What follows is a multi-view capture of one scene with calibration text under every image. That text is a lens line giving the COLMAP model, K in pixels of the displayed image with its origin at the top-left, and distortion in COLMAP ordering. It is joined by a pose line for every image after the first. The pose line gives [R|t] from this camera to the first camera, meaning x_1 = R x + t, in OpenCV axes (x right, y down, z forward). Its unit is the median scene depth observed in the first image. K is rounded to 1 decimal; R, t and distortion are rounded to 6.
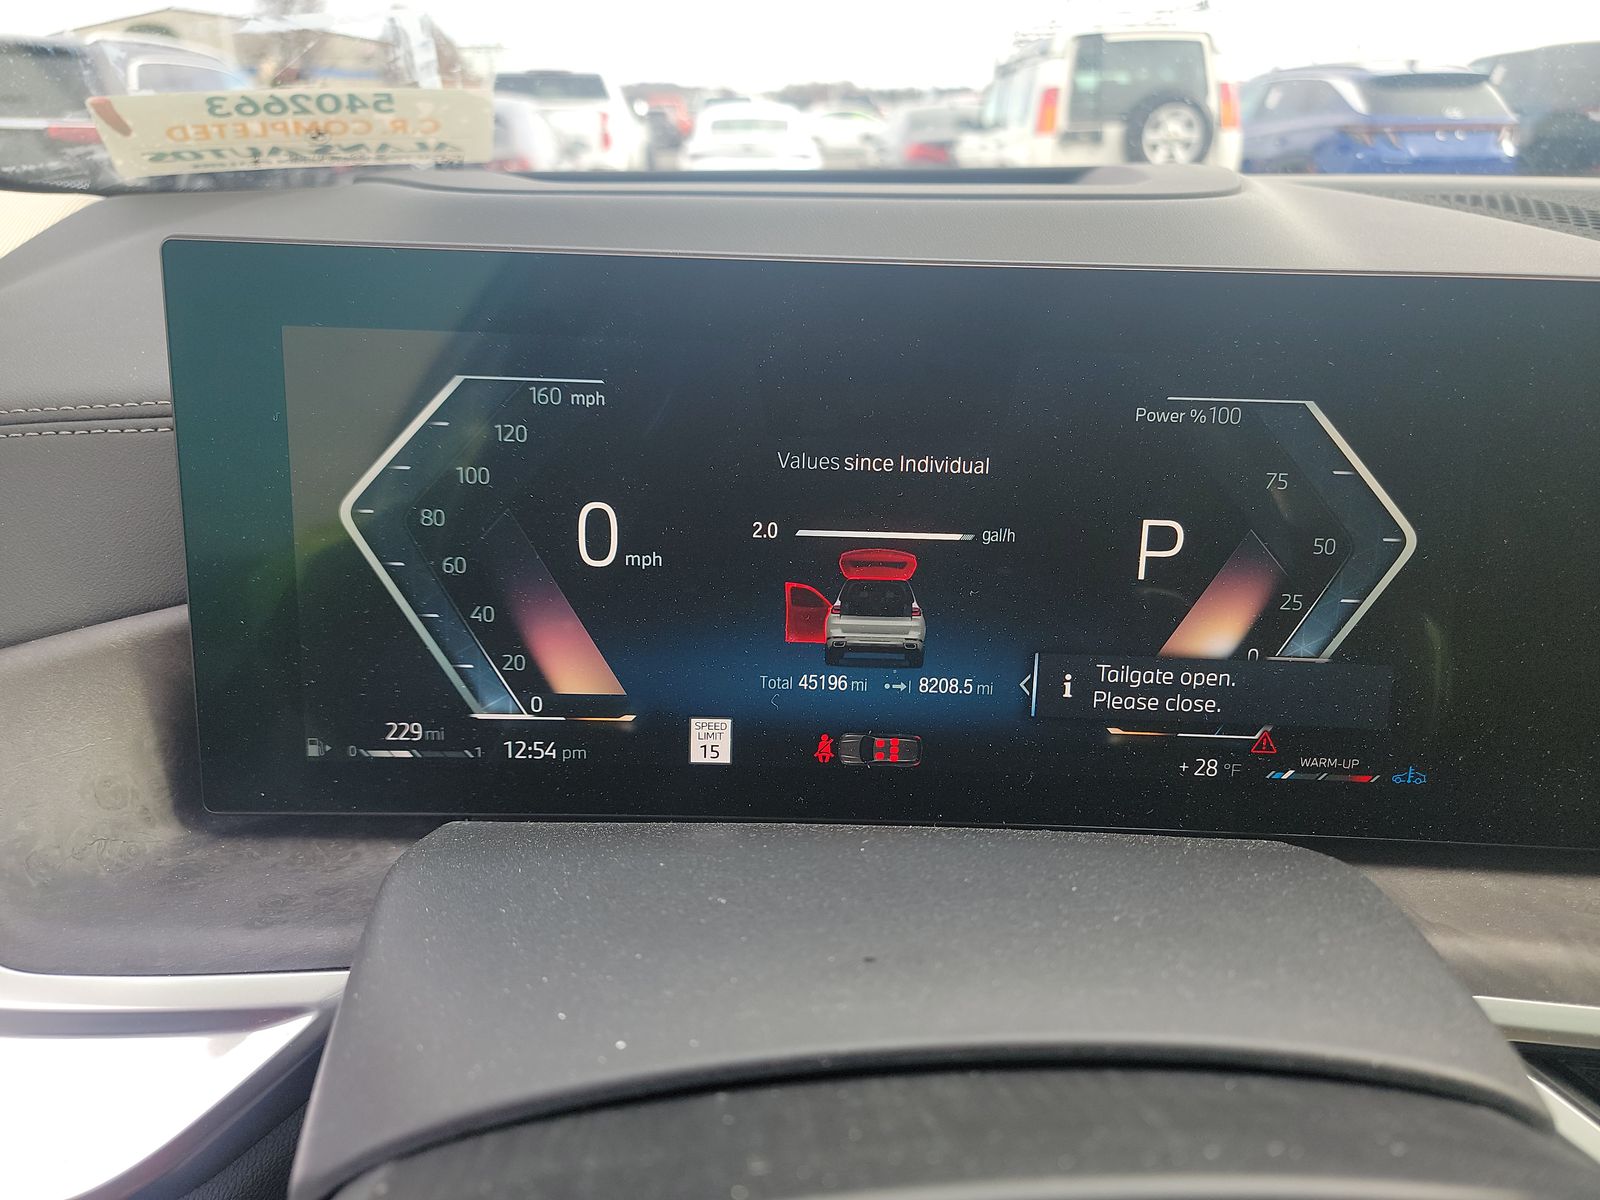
lens RADIAL K [[1125.6, 0, 800.0], [0, 1125.6, 600.0], [0, 0, 1]] dist [0.111546, -0.147190]
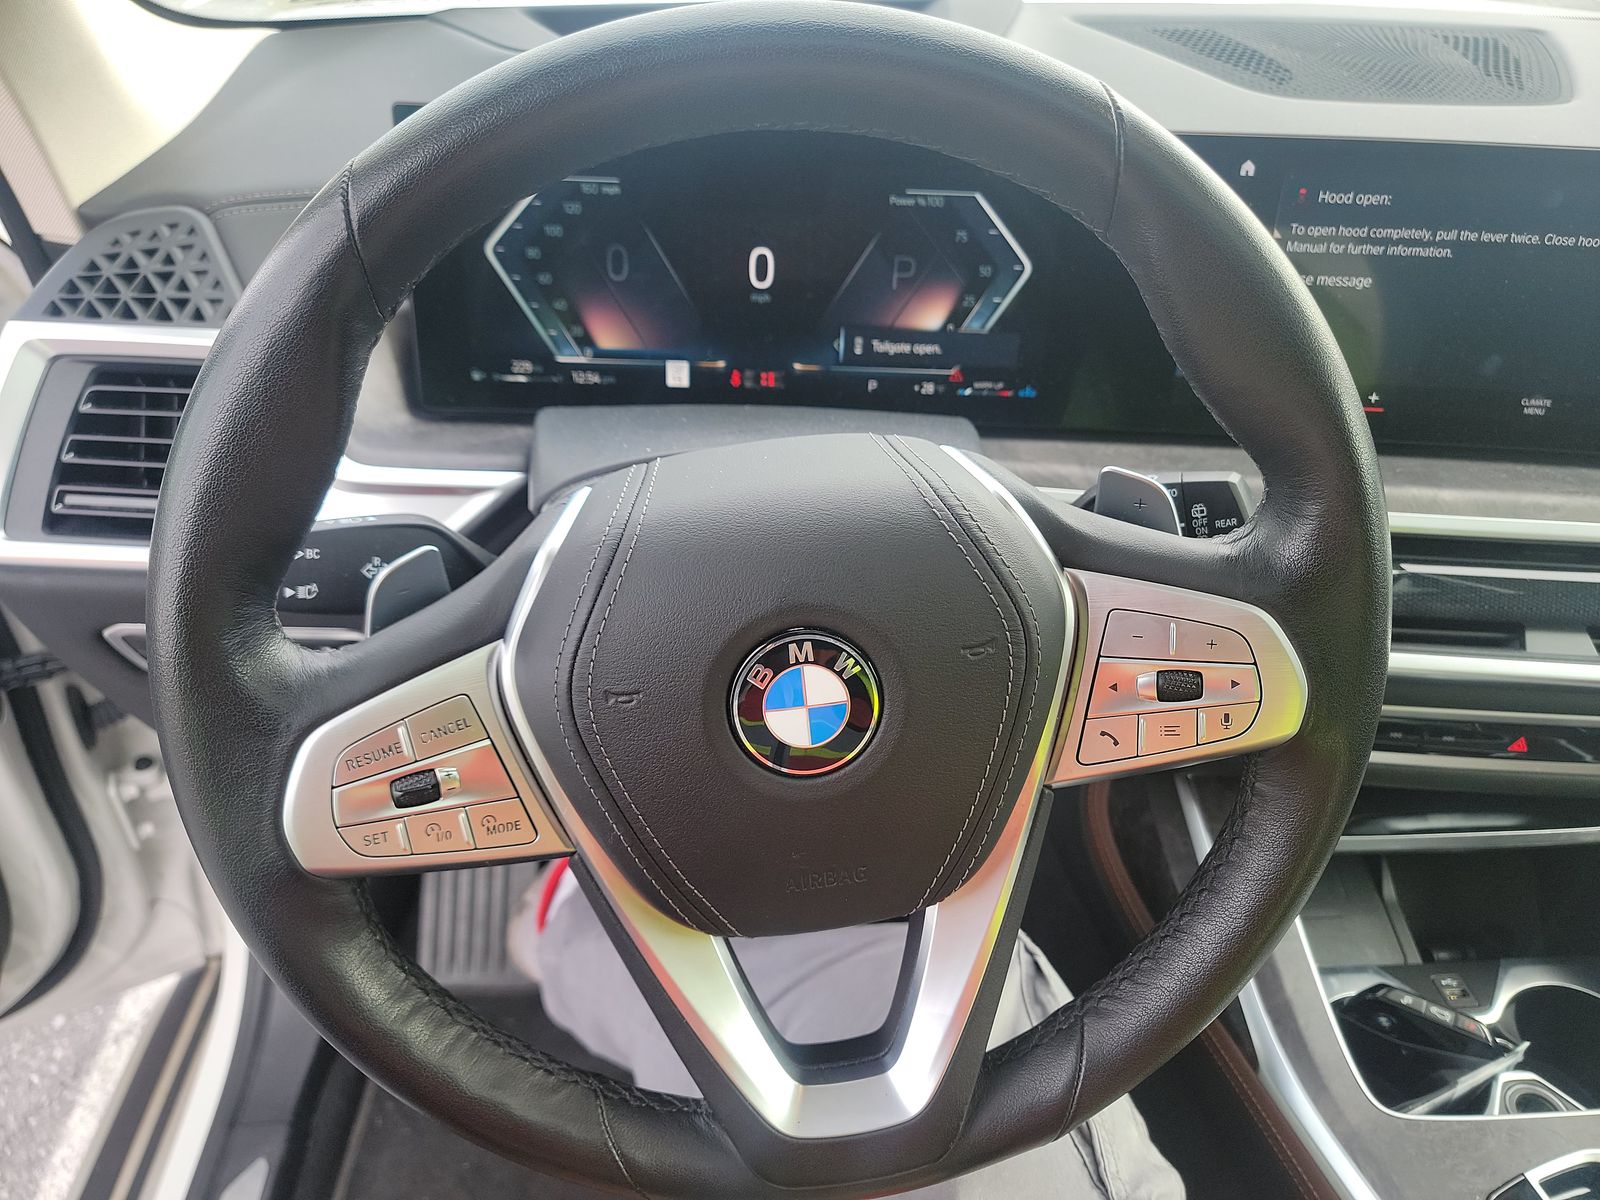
lens RADIAL K [[1125.6, 0, 800.0], [0, 1125.6, 600.0], [0, 0, 1]] dist [0.111546, -0.147190]
pose [[0.999882, 0.001196, 0.015299, 0.103106], [-0.004652, 0.973669, 0.227919, 0.057594], [-0.014624, -0.227963, 0.973560, -1.007375]]
